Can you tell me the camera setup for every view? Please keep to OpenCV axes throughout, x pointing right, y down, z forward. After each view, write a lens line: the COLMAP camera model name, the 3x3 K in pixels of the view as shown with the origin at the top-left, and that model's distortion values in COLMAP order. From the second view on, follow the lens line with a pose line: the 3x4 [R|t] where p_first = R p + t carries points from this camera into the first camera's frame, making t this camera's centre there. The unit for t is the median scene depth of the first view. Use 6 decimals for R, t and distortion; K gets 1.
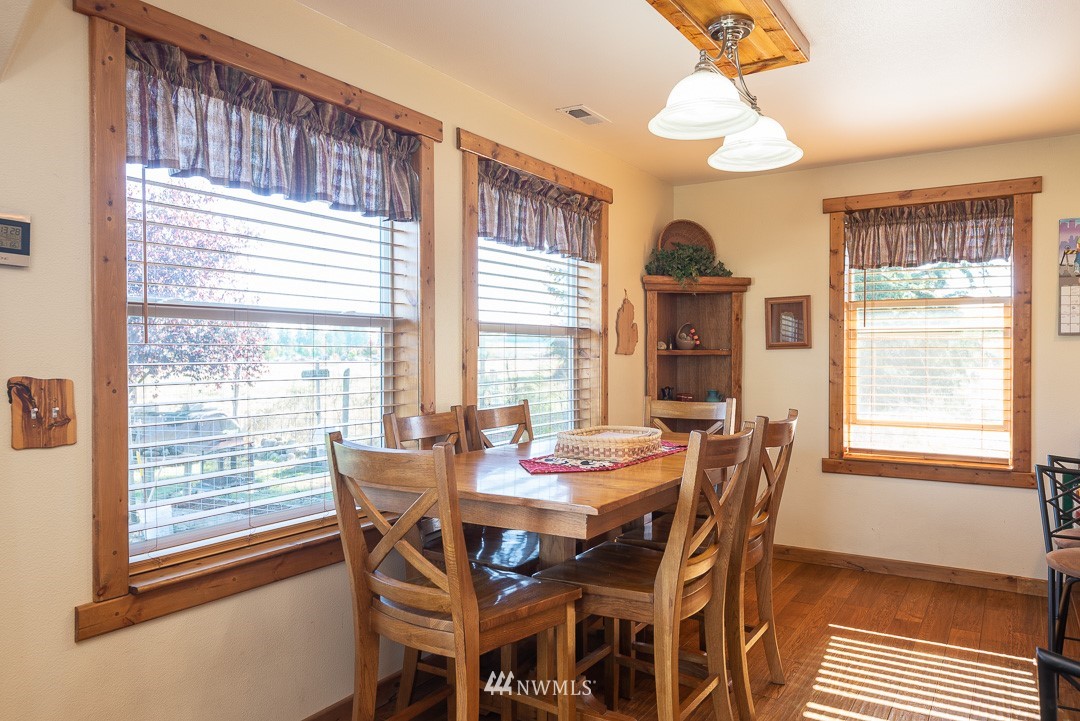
lens RADIAL K [[763.4, 0, 520.7], [0, 763.4, 365.4], [0, 0, 1]] dist [0.016975, -0.023074]
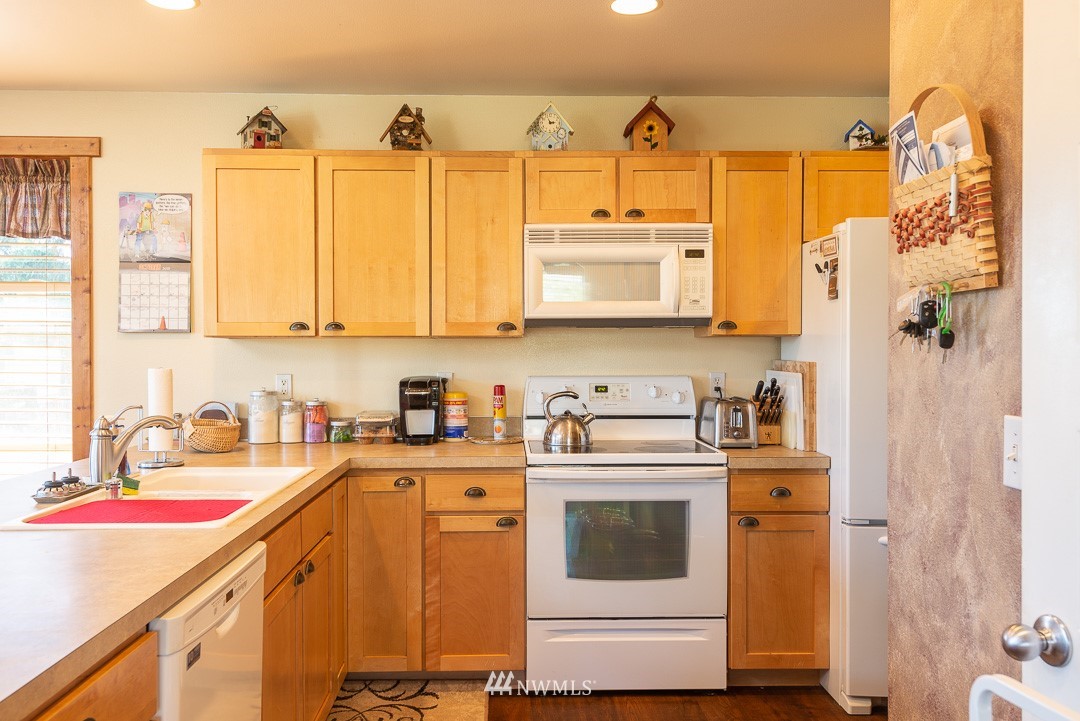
lens RADIAL K [[901.7, 0, 542.7], [0, 901.7, 361.2], [0, 0, 1]] dist [0.023486, -0.000787]
pose [[0.808964, -0.006723, 0.587820, 0.497193], [0.008096, 0.999967, 0.000295, -0.005000], [-0.587803, 0.004520, 0.808992, -0.060437]]
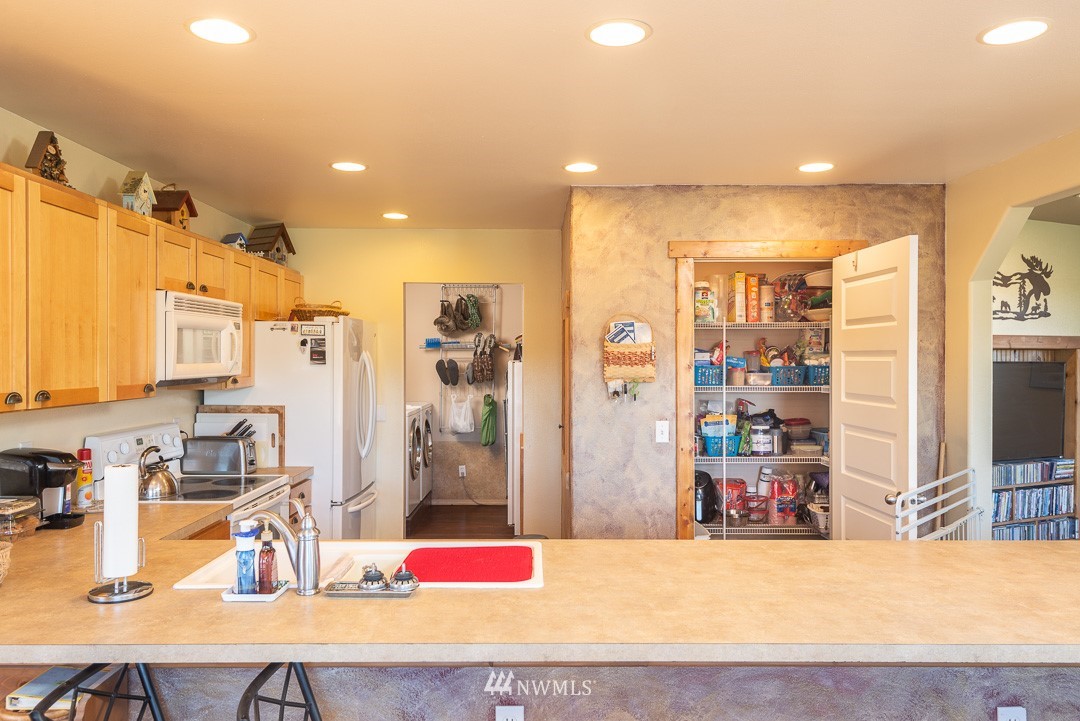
lens RADIAL K [[763.4, 0, 518.1], [0, 763.4, 358.5], [0, 0, 1]] dist [0.016975, -0.023074]
pose [[-0.563832, 0.000853, 0.825889, 0.141786], [0.010846, 0.999921, 0.006372, -0.071223], [-0.825818, 0.012550, -0.563797, 0.828090]]
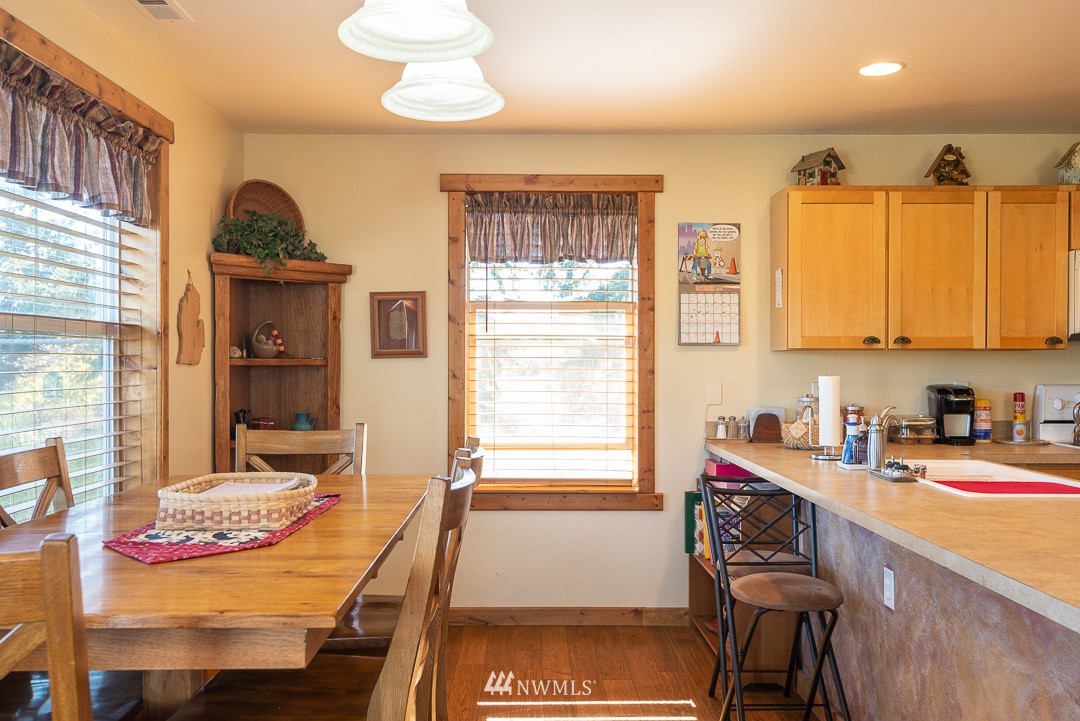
lens RADIAL K [[948.8, 0, 546.5], [0, 948.8, 365.4], [0, 0, 1]] dist [0.025834, -0.037692]
pose [[0.830305, 0.001653, 0.557307, -0.084660], [0.005167, 0.999930, -0.010664, -0.003074], [-0.557285, 0.011734, 0.830238, 0.119762]]
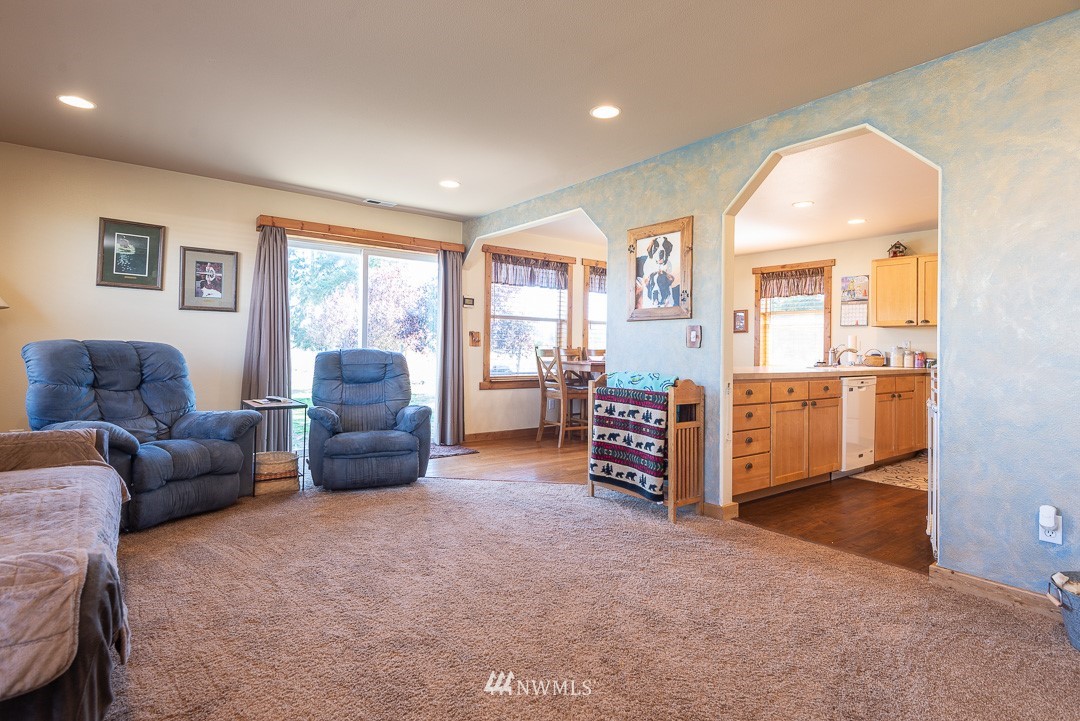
lens RADIAL K [[548.6, 0, 517.1], [0, 548.6, 338.9], [0, 0, 1]] dist [0.016658, -0.013326]
pose [[0.937650, 0.010935, -0.347409, 0.357775], [-0.021808, 0.999387, -0.027402, 0.068156], [0.346896, 0.033270, 0.937313, -0.939448]]
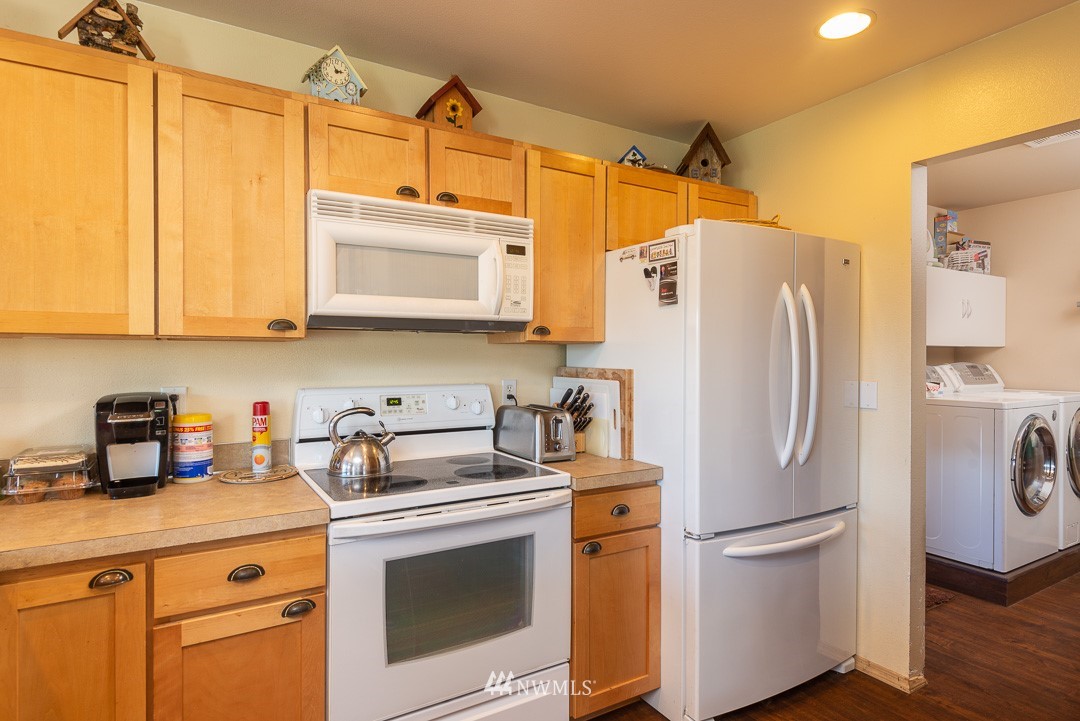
lens RADIAL K [[568.4, 0, 550.9], [0, 568.4, 359.7], [0, 0, 1]] dist [0.020201, -0.010878]
pose [[0.403607, -0.003419, 0.914926, 0.694345], [0.011178, 0.999937, -0.001194, -0.011103], [-0.914864, 0.010709, 0.403620, 0.342785]]
